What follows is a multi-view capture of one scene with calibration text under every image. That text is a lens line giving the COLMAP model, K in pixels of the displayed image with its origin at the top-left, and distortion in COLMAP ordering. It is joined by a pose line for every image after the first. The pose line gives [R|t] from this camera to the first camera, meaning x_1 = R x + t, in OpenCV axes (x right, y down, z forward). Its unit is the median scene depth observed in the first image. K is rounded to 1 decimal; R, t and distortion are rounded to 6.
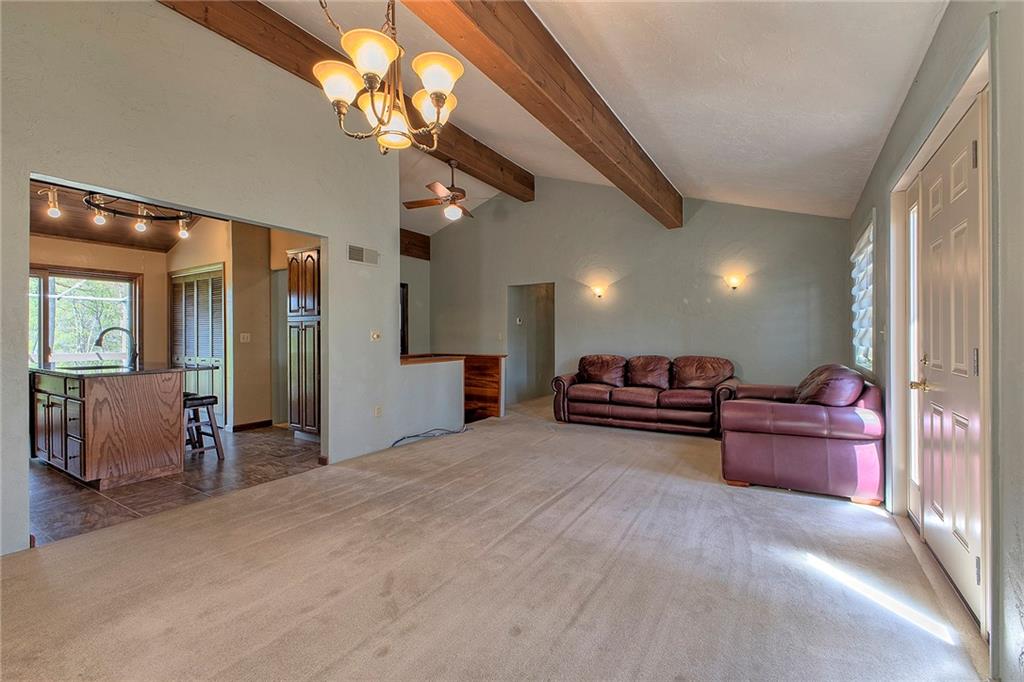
lens RADIAL K [[441.5, 0, 514.6], [0, 441.5, 336.0], [0, 0, 1]] dist [0.001994, -0.000463]
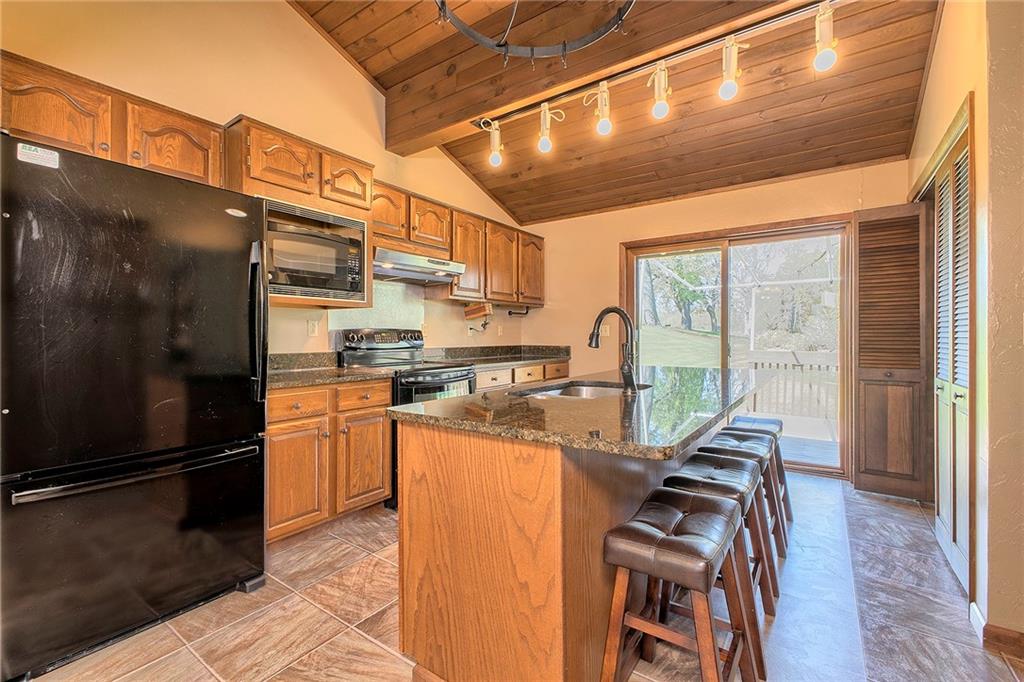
lens RADIAL K [[441.5, 0, 514.6], [0, 441.5, 336.0], [0, 0, 1]] dist [0.001994, -0.000463]
pose [[-0.046704, 0.004982, -0.998896, -0.507169], [0.004194, 0.999980, 0.004791, 0.010439], [0.998900, -0.003966, -0.046724, 1.085207]]
